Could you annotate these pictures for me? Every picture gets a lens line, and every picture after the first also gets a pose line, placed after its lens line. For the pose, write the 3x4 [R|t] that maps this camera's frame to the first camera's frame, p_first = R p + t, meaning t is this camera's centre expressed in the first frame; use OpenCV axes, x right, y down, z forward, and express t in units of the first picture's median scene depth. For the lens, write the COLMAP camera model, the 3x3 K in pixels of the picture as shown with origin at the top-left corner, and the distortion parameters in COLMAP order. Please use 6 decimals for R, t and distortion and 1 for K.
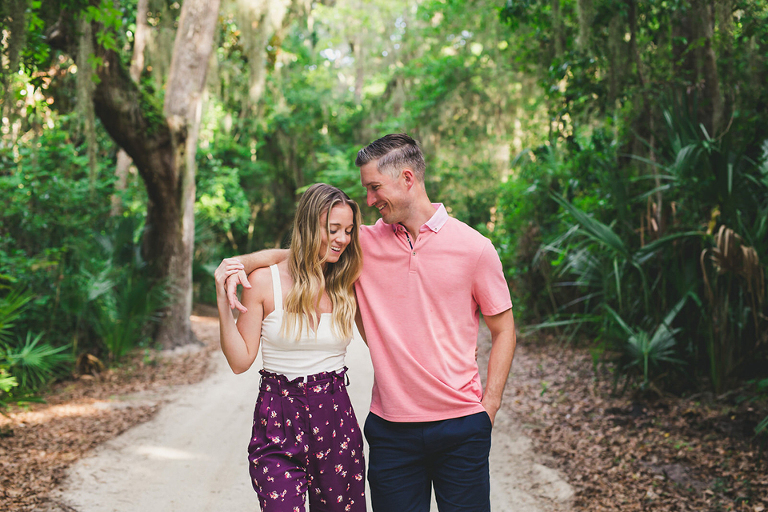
lens RADIAL K [[1058.3, 0, 384.0], [0, 1058.3, 256.0], [0, 0, 1]] dist [0.000685, 0.041491]
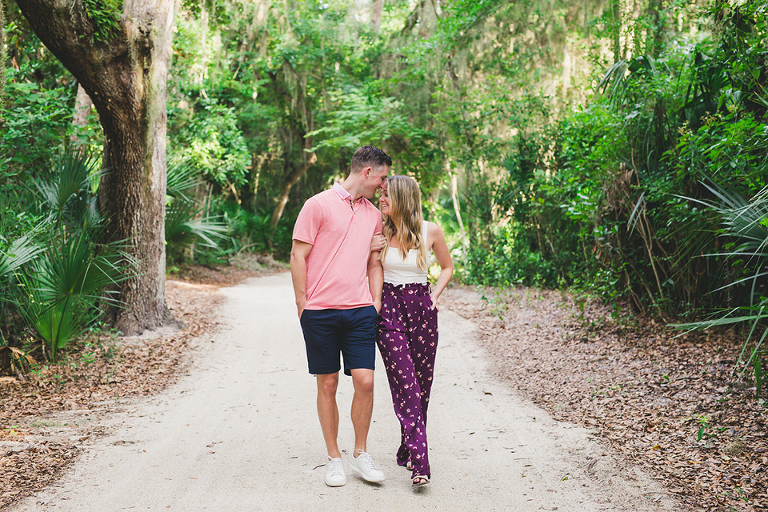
lens RADIAL K [[1058.3, 0, 384.0], [0, 1058.3, 256.0], [0, 0, 1]] dist [0.000685, 0.041491]
pose [[0.999934, 0.000686, -0.011477, -0.009963], [-0.000208, 0.999134, 0.041608, 0.000720], [0.011495, -0.041603, 0.999068, 0.155848]]
